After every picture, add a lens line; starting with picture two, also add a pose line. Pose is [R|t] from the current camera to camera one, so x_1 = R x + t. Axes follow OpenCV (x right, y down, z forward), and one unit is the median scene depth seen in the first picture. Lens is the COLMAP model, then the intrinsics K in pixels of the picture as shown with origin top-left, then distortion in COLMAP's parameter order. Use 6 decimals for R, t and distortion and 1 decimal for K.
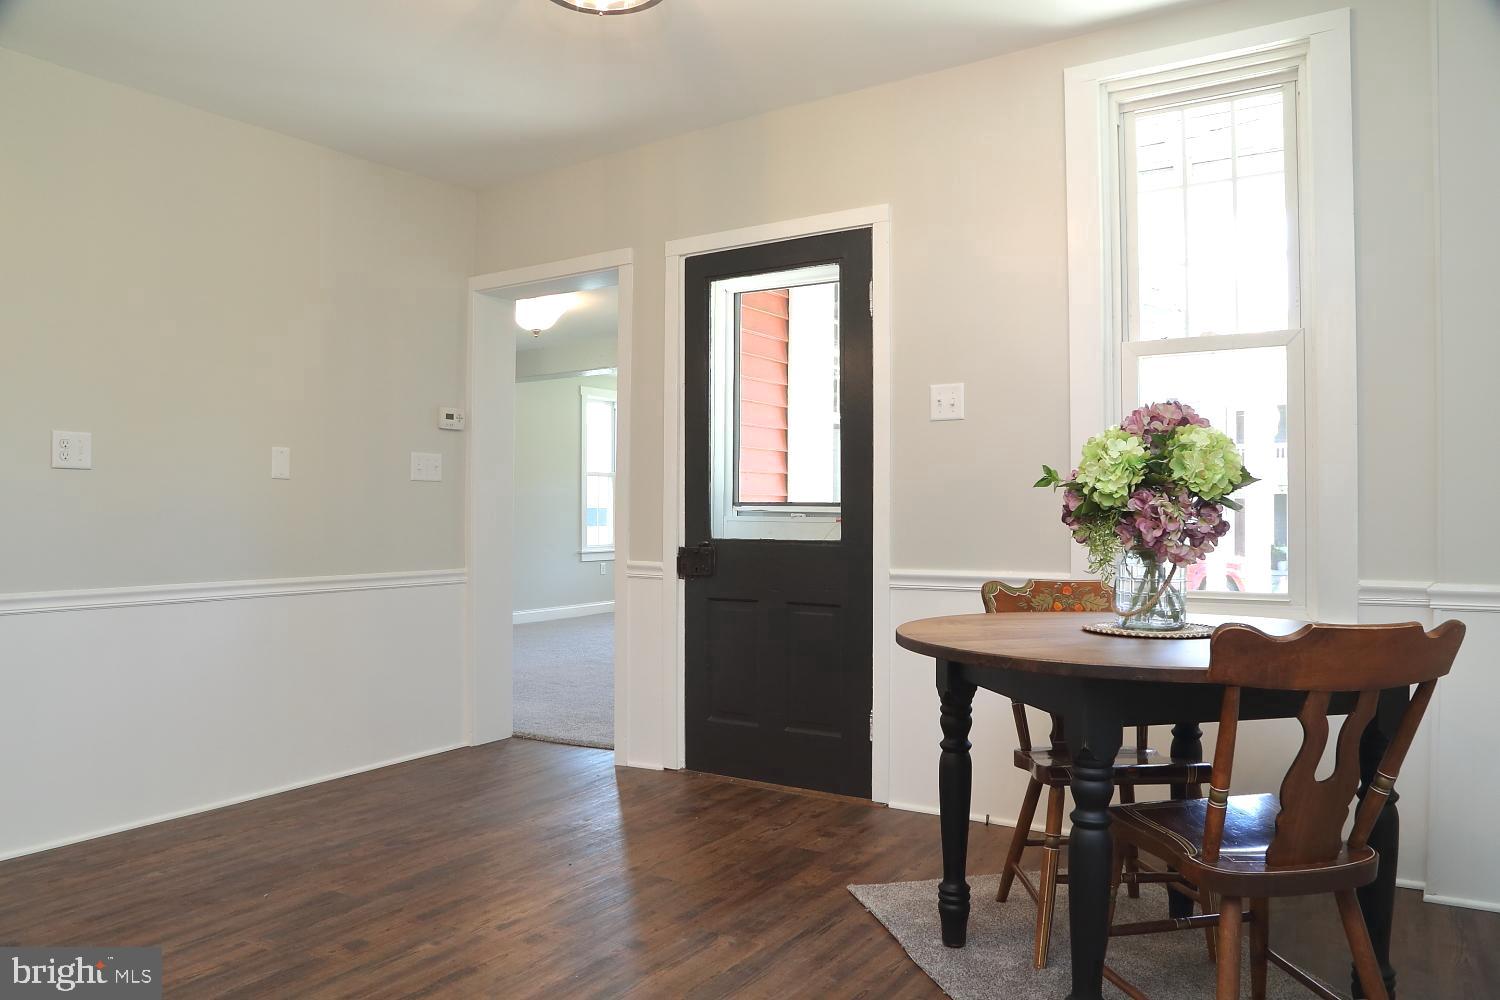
lens RADIAL K [[1024.6, 0, 754.0], [0, 1024.6, 502.2], [0, 0, 1]] dist [-0.095805, 0.003875]
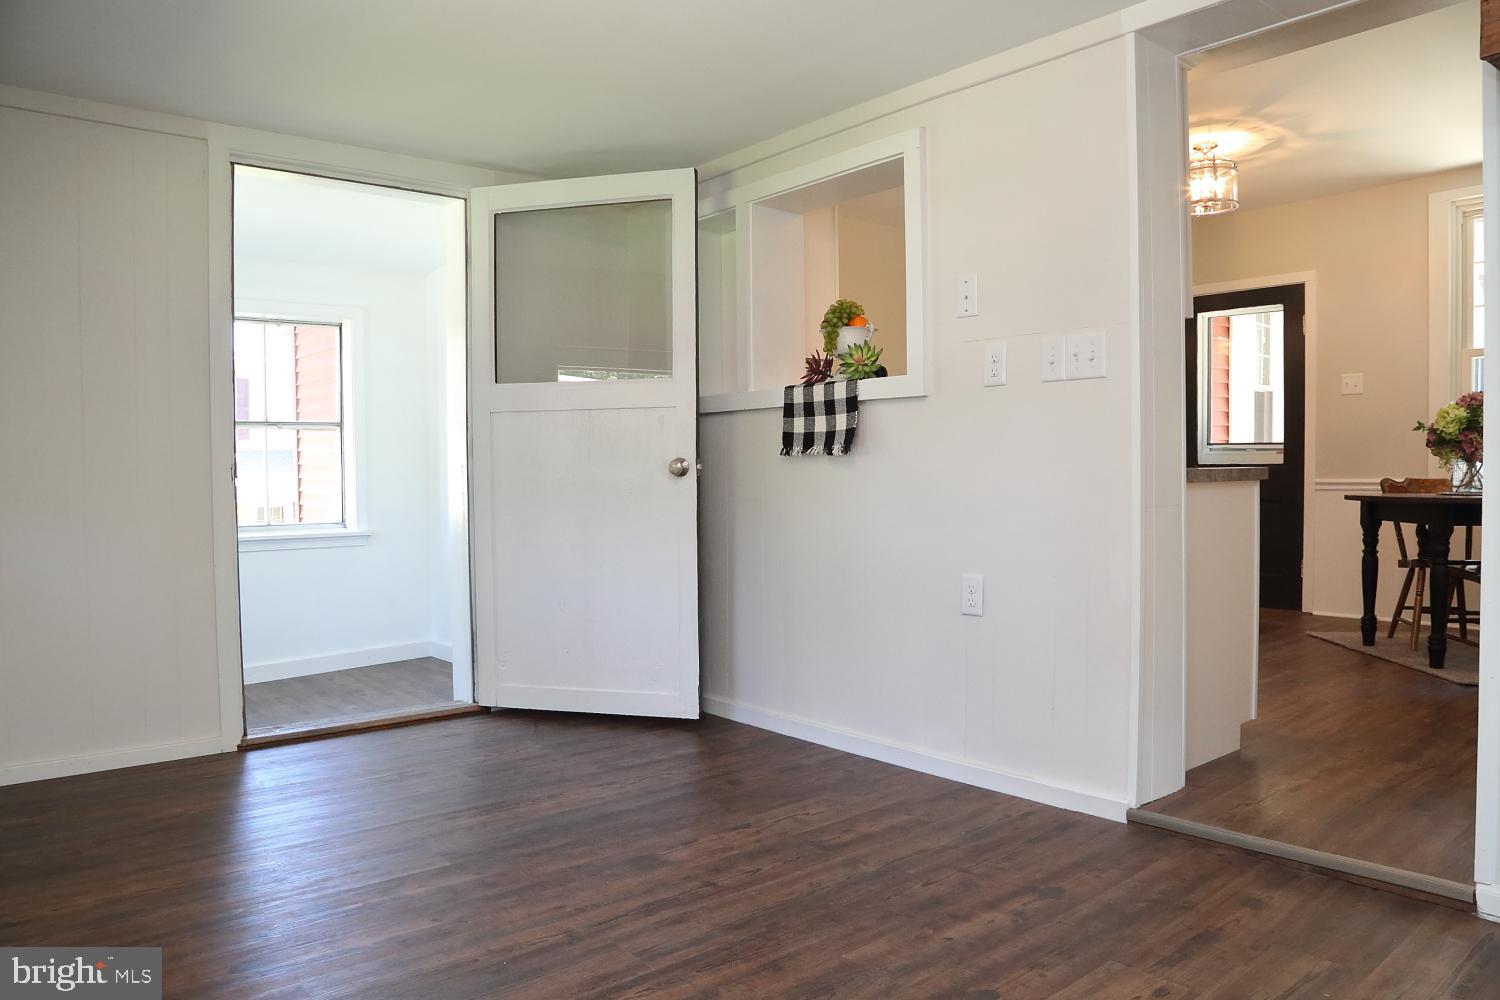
lens RADIAL K [[1024.3, 0, 736.2], [0, 1024.3, 507.4], [0, 0, 1]] dist [-0.131047, 0.063430]
pose [[0.952785, 0.000645, -0.303644, -0.455433], [0.014878, 0.998697, 0.048808, 0.024984], [0.303280, -0.051022, 0.951535, -1.389121]]
